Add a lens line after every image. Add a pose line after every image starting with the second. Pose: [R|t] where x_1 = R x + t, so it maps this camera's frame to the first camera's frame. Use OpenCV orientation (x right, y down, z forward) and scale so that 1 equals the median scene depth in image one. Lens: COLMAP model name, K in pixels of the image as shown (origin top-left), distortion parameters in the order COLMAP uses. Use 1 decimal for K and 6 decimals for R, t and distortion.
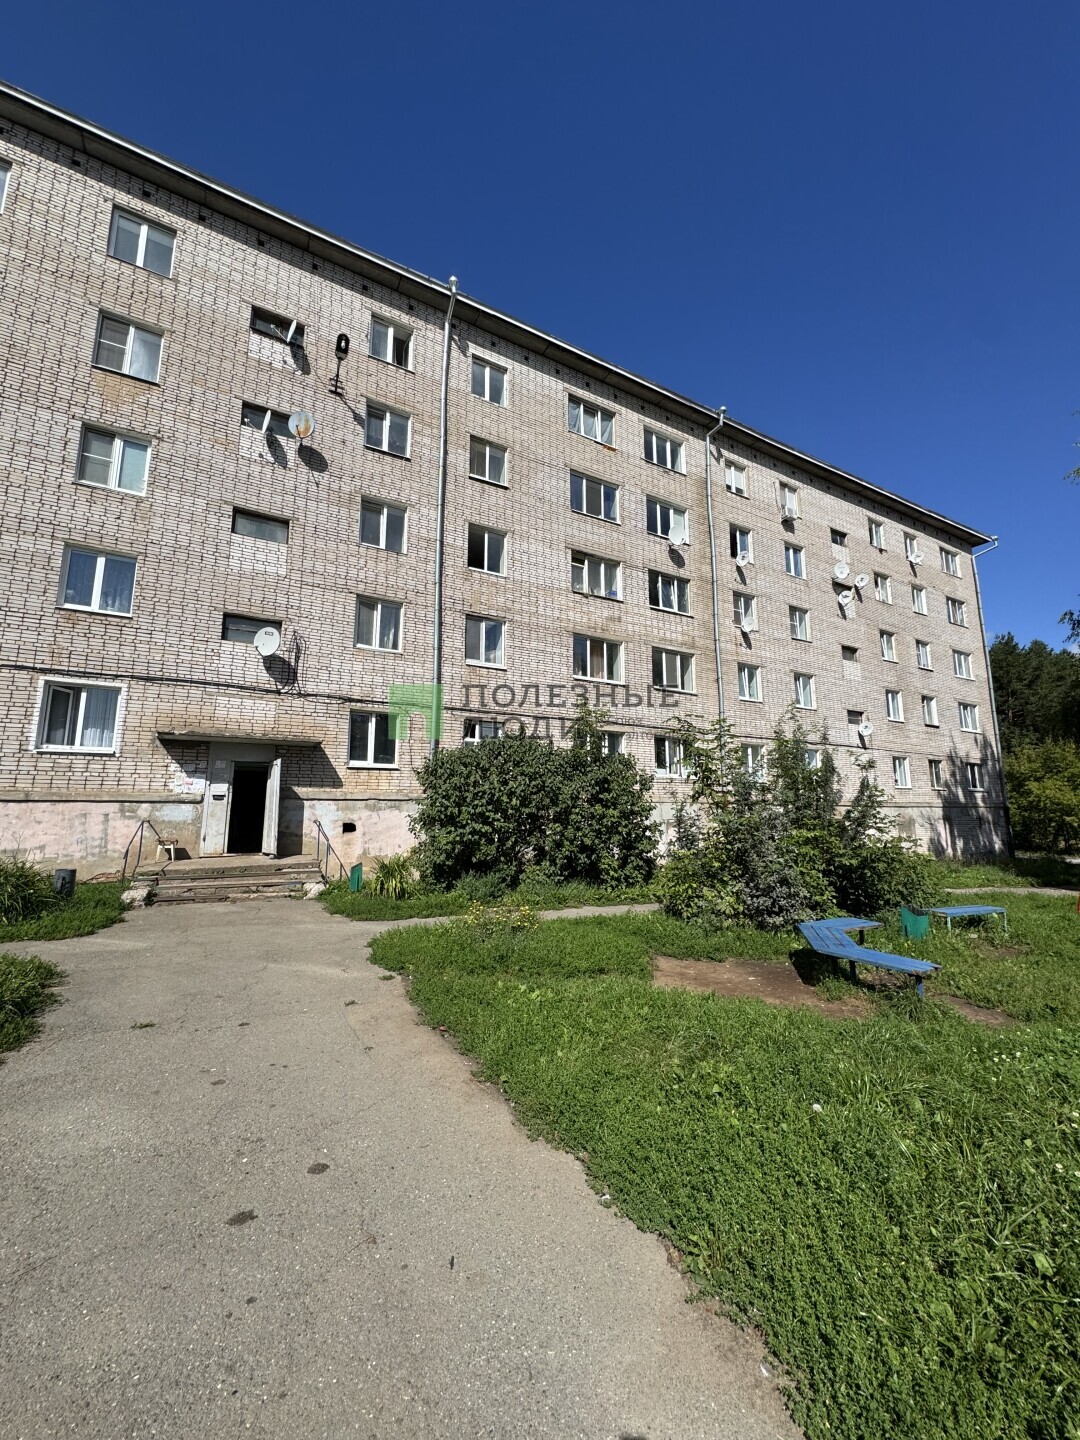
lens RADIAL K [[575.6, 0, 542.9], [0, 575.6, 719.8], [0, 0, 1]] dist [-0.003221, 0.000875]
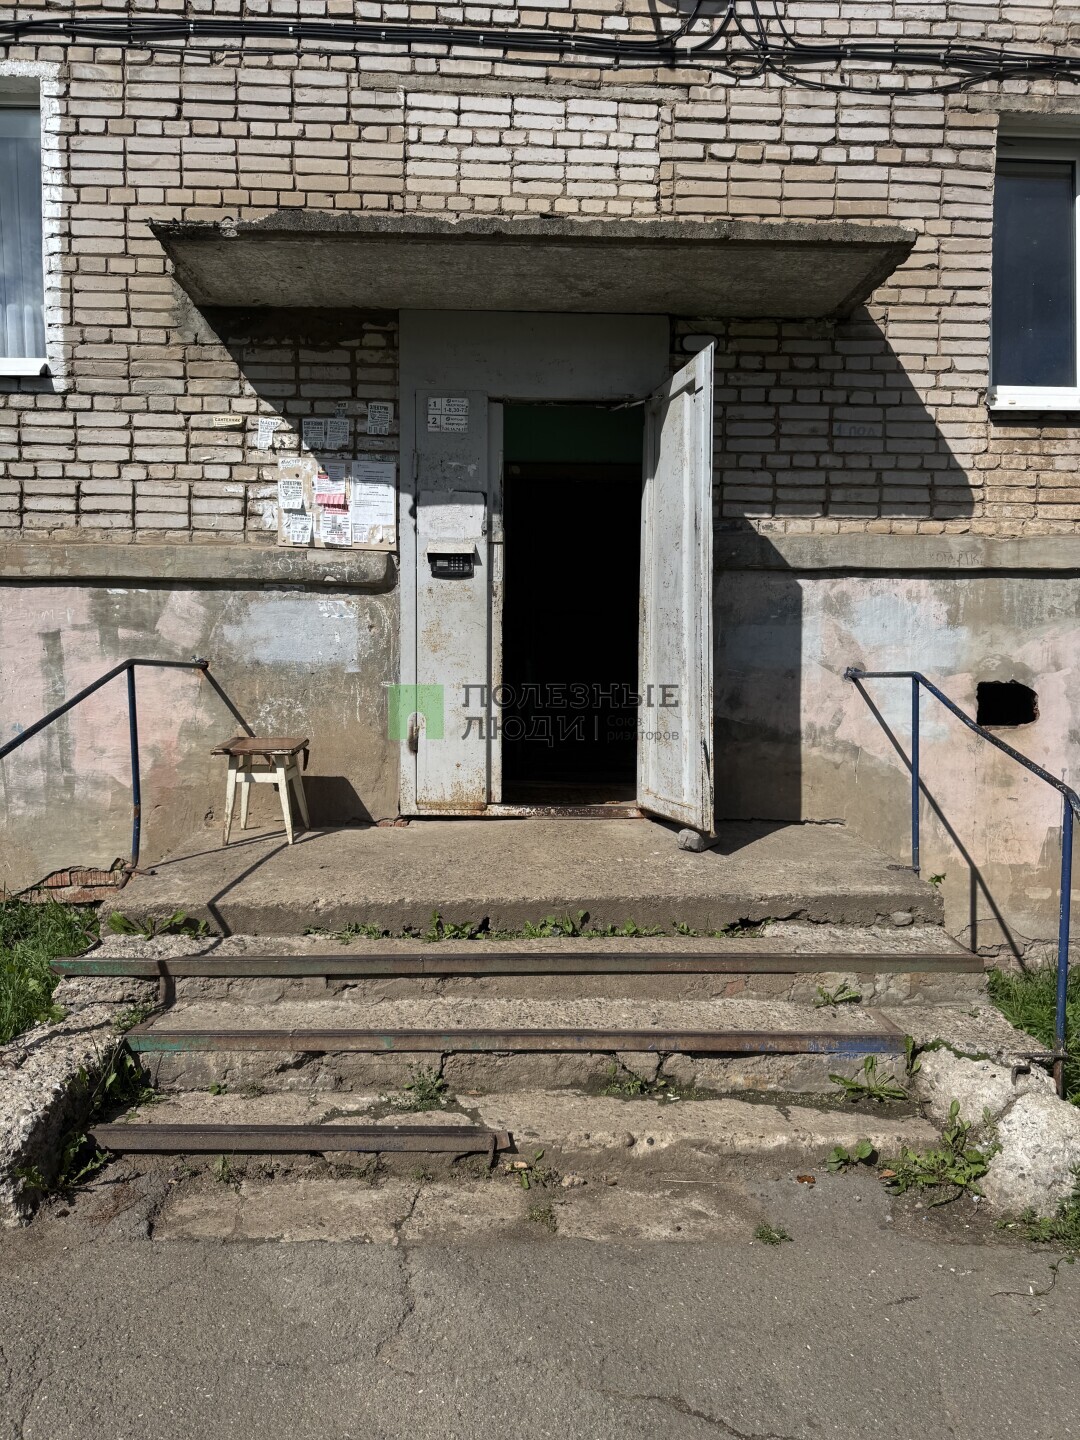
lens RADIAL K [[1005.9, 0, 541.8], [0, 1005.9, 718.3], [0, 0, 1]] dist [0.003746, -0.000319]
pose [[0.888463, 0.034580, -0.457643, -0.352945], [0.066225, 0.977062, 0.202395, 0.117789], [0.454145, -0.210128, 0.865794, 0.668186]]
